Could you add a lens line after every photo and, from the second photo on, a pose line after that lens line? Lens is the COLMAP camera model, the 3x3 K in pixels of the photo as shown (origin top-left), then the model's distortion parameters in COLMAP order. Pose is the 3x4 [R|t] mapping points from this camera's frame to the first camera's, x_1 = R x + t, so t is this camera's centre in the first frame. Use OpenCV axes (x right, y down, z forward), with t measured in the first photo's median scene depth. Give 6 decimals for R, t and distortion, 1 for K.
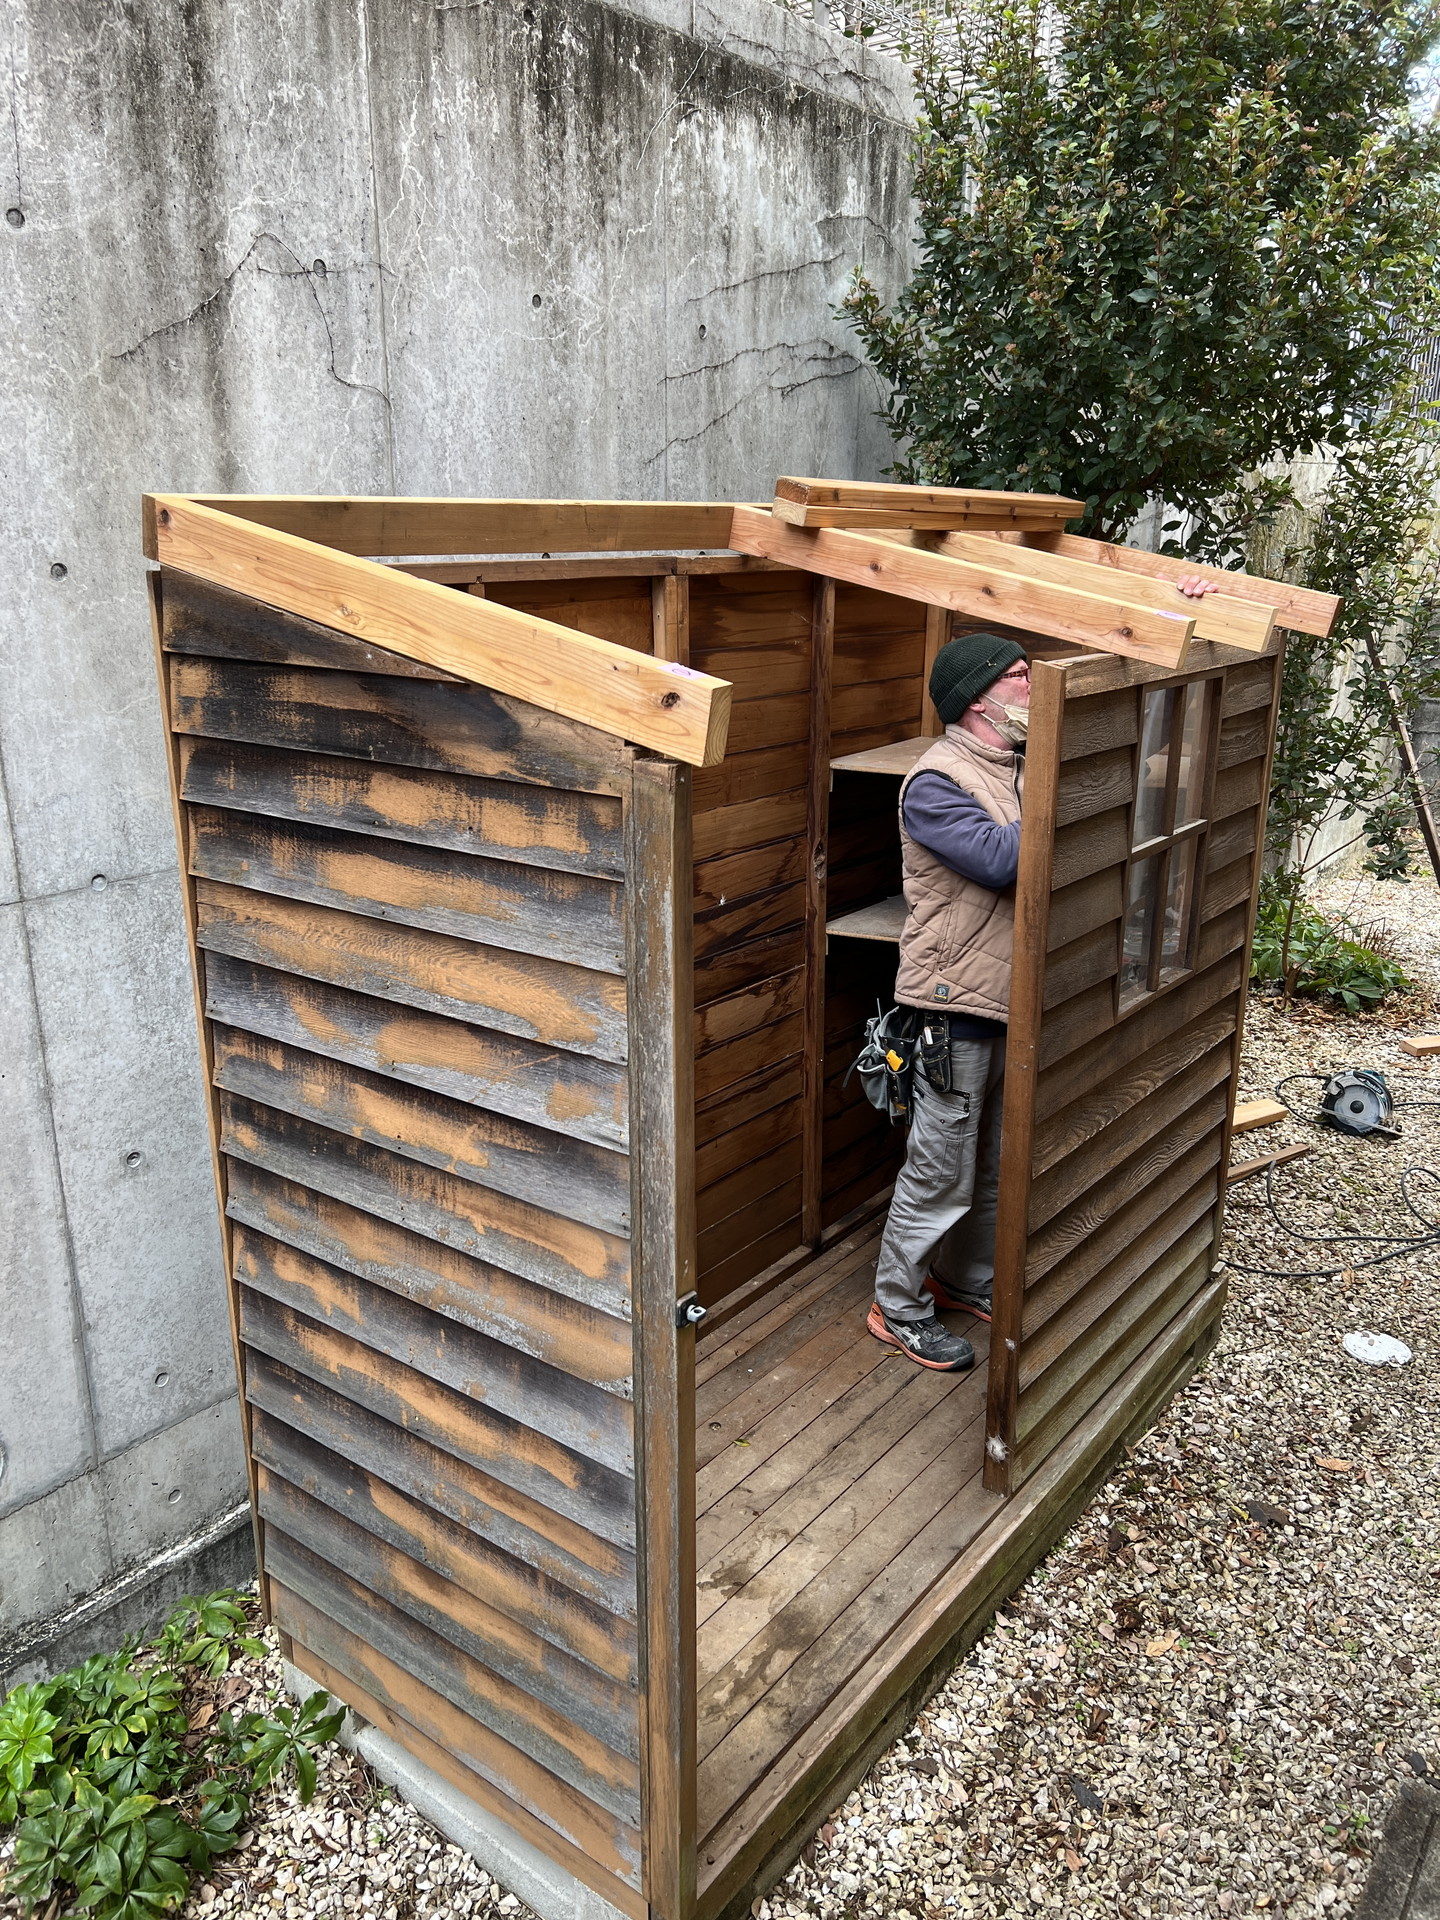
lens RADIAL K [[1453.6, 0, 691.7], [0, 1453.6, 975.7], [0, 0, 1]] dist [0.001643, 0.005153]
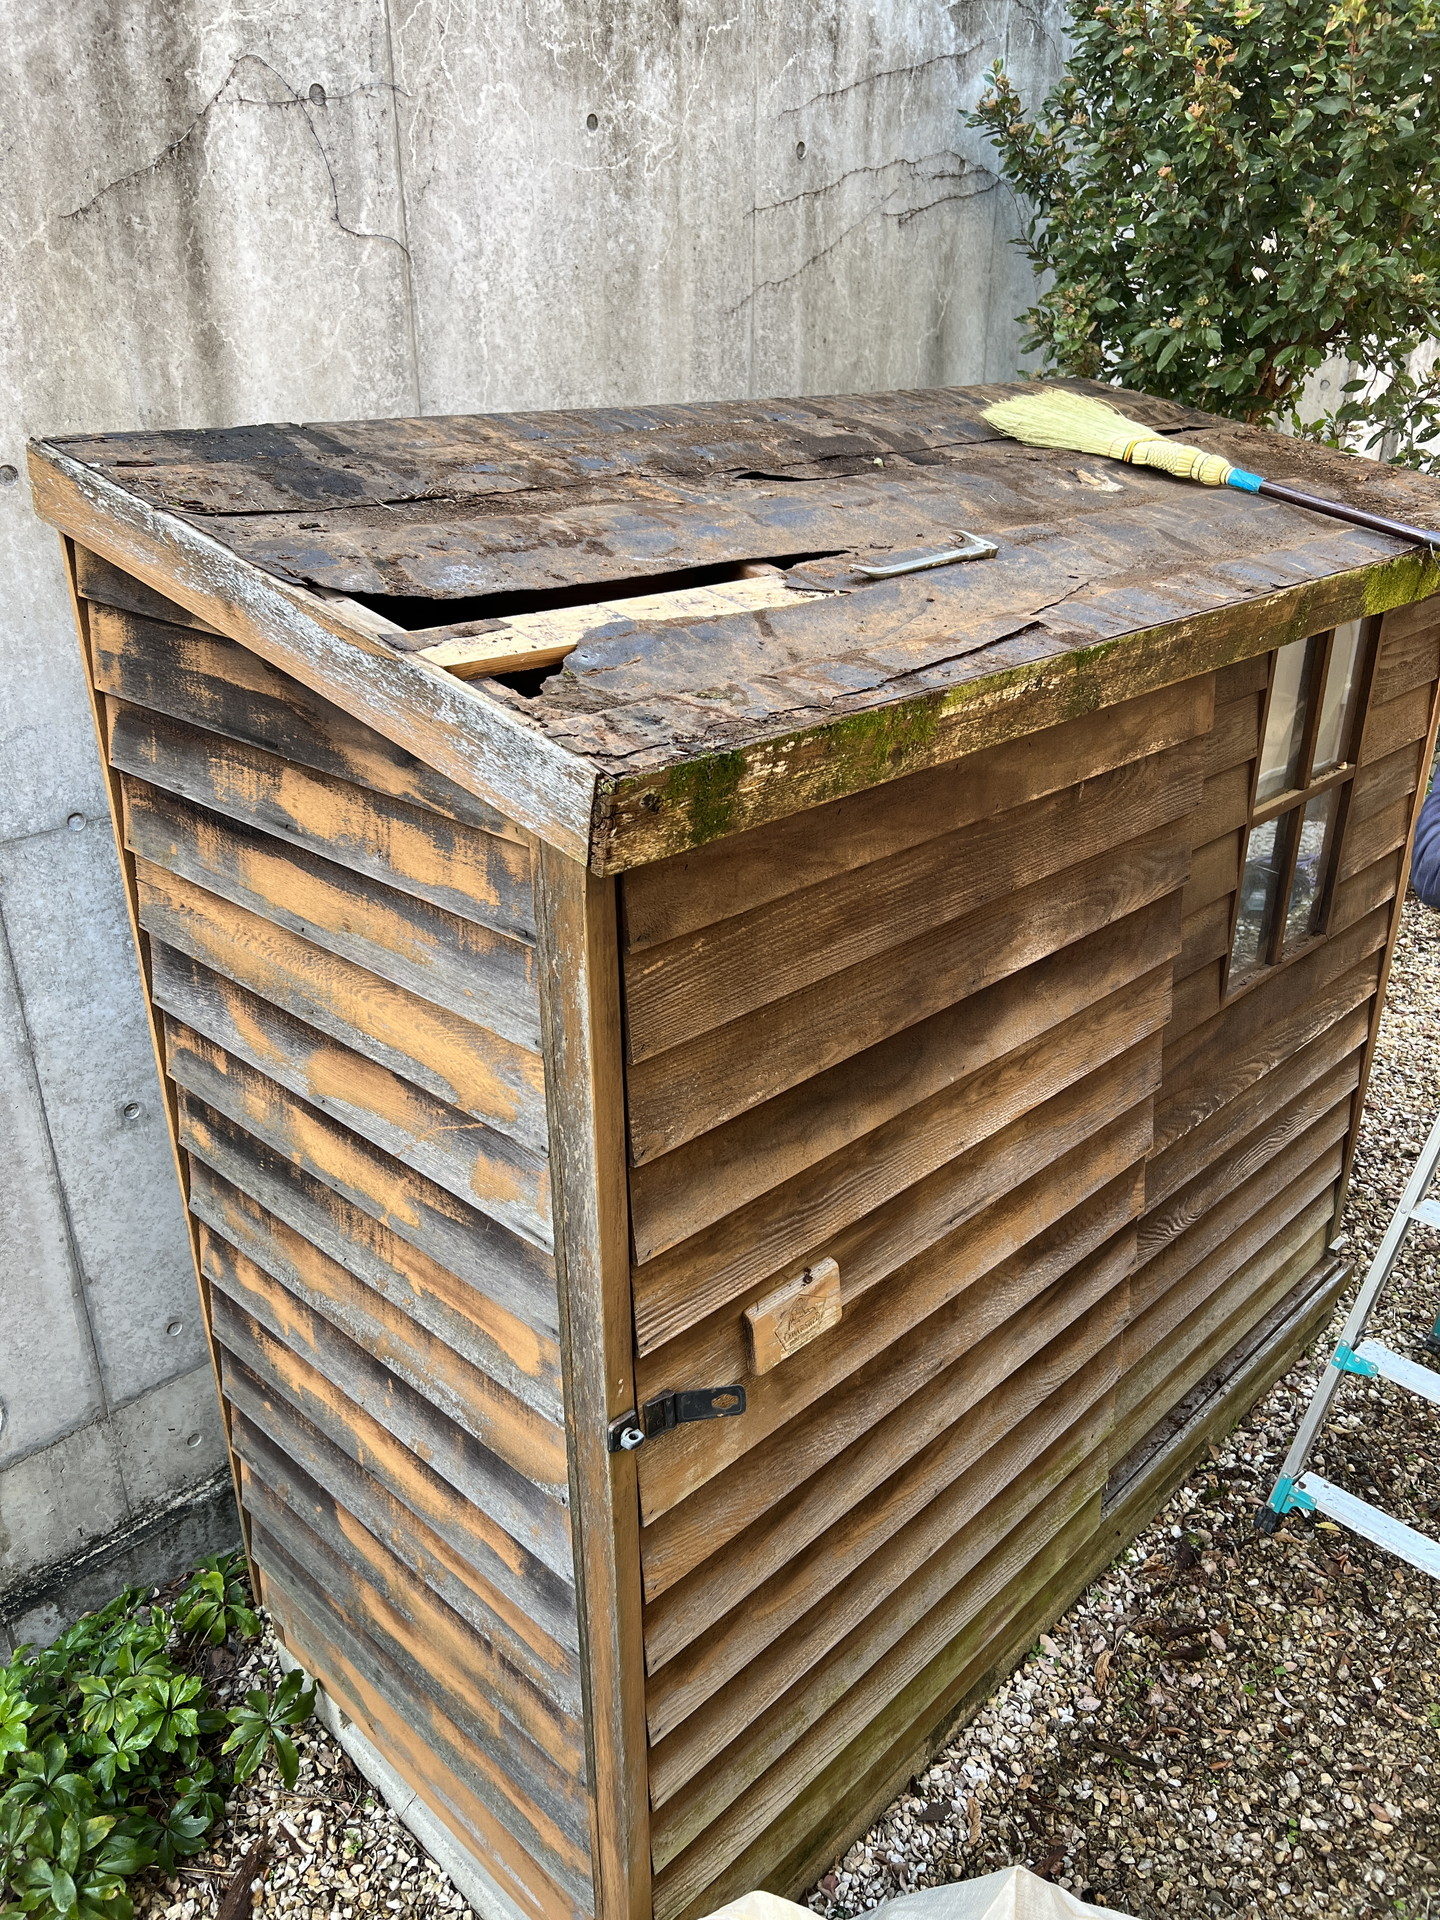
lens RADIAL K [[1434.3, 0, 720.0], [0, 1434.3, 960.0], [0, 0, 1]] dist [0.027593, -0.042241]
pose [[0.994489, 0.040962, -0.096506, 0.084770], [-0.028894, 0.991951, 0.123279, -0.102389], [0.100779, -0.119811, 0.987668, 0.142622]]
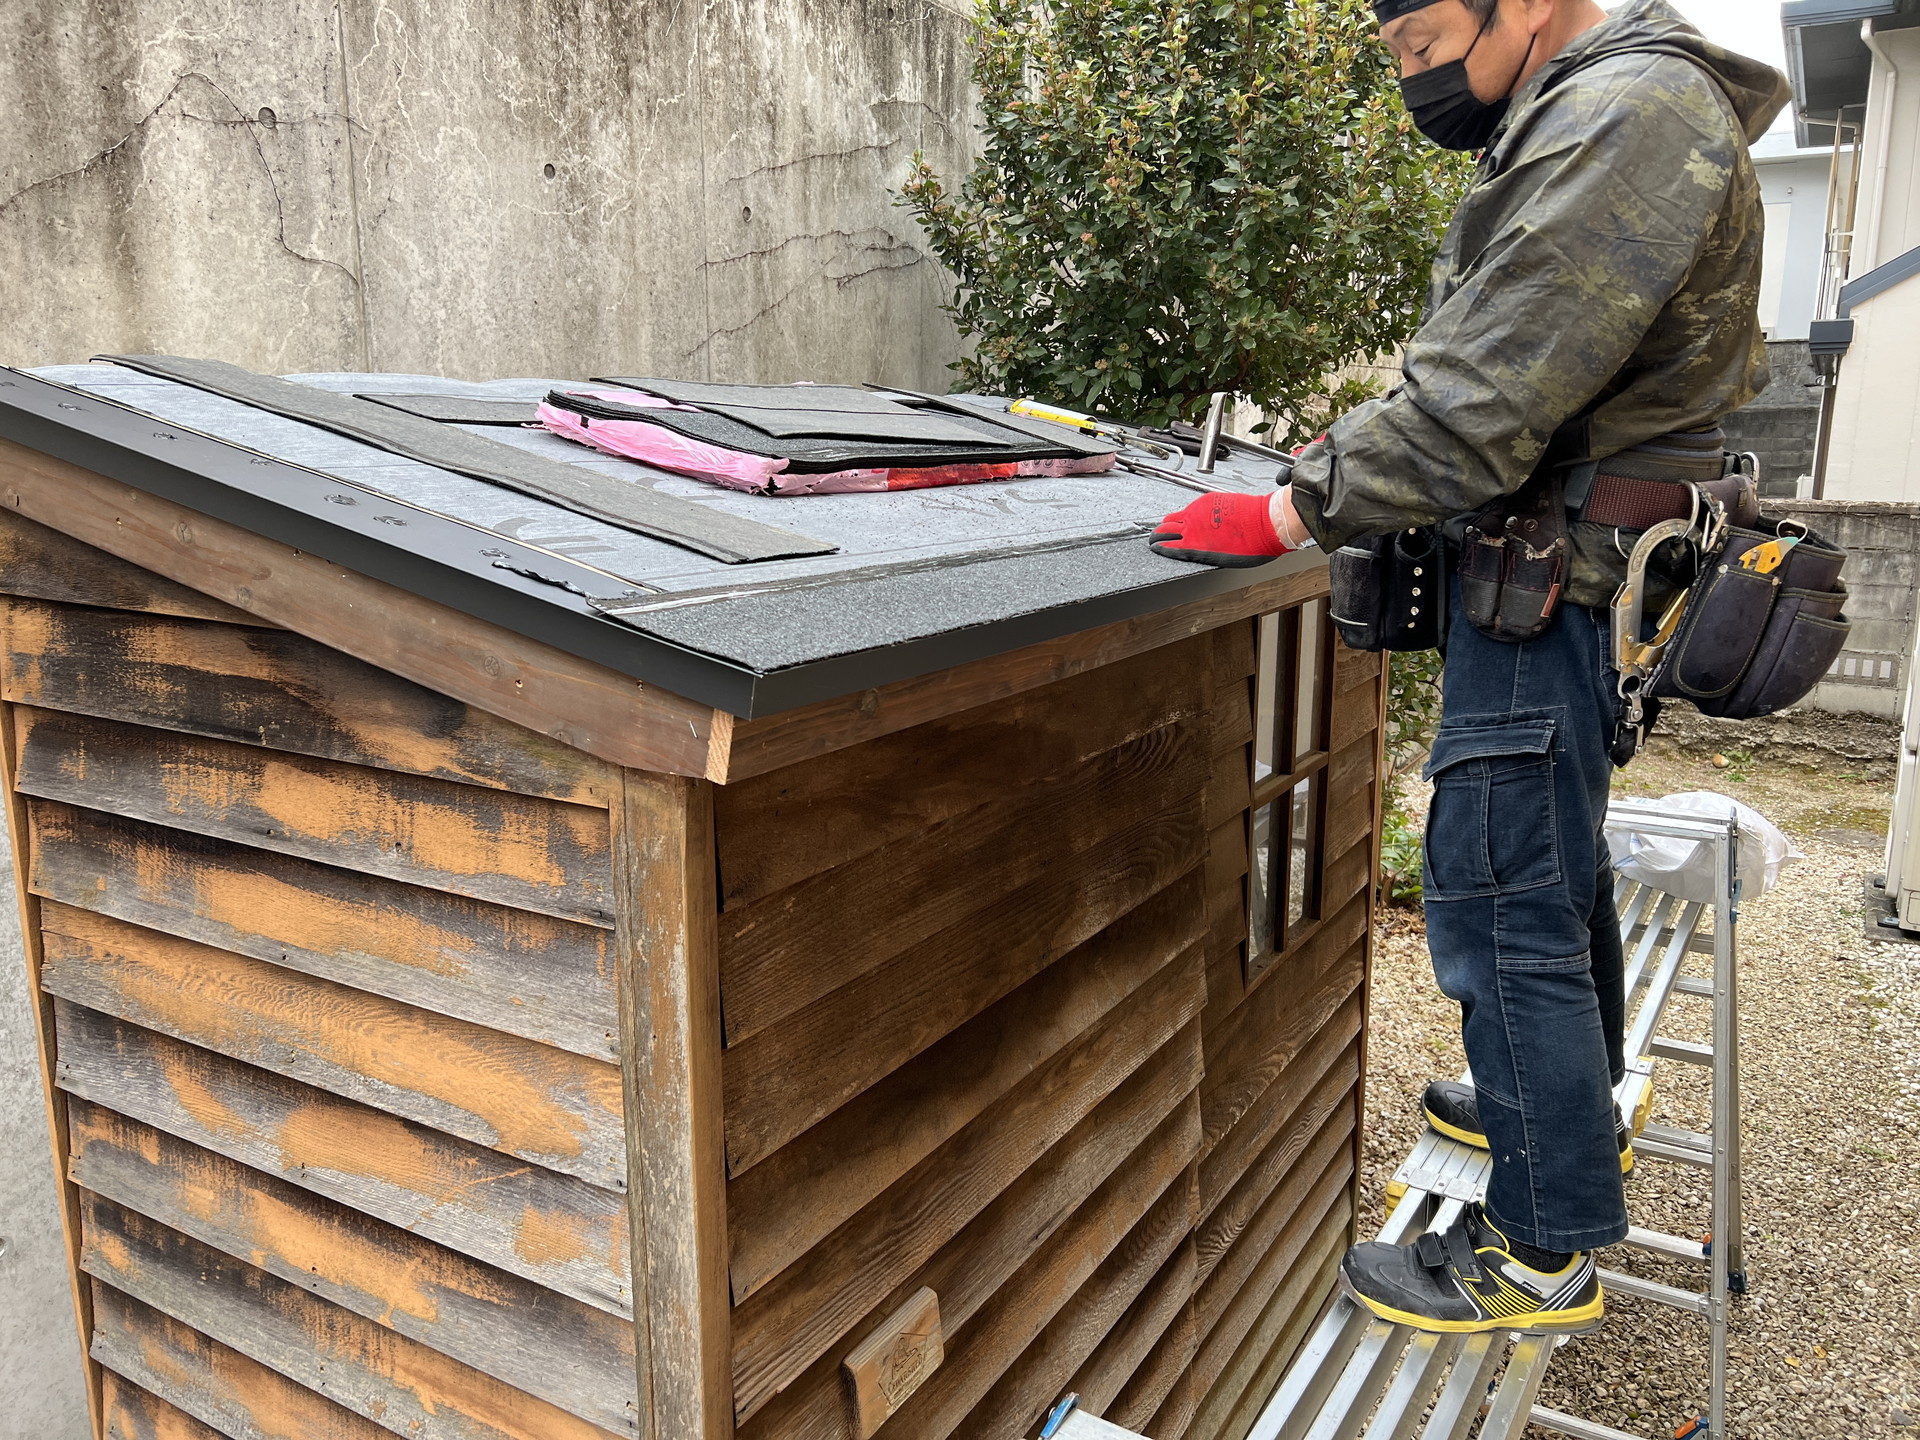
lens RADIAL K [[1434.3, 0, 960.0], [0, 1434.3, 720.0], [0, 0, 1]] dist [0.027593, -0.042241]
pose [[0.990870, -0.023147, 0.132822, 0.017385], [0.035998, 0.994808, -0.095187, -0.059756], [-0.129929, 0.099099, 0.986558, 0.191199]]
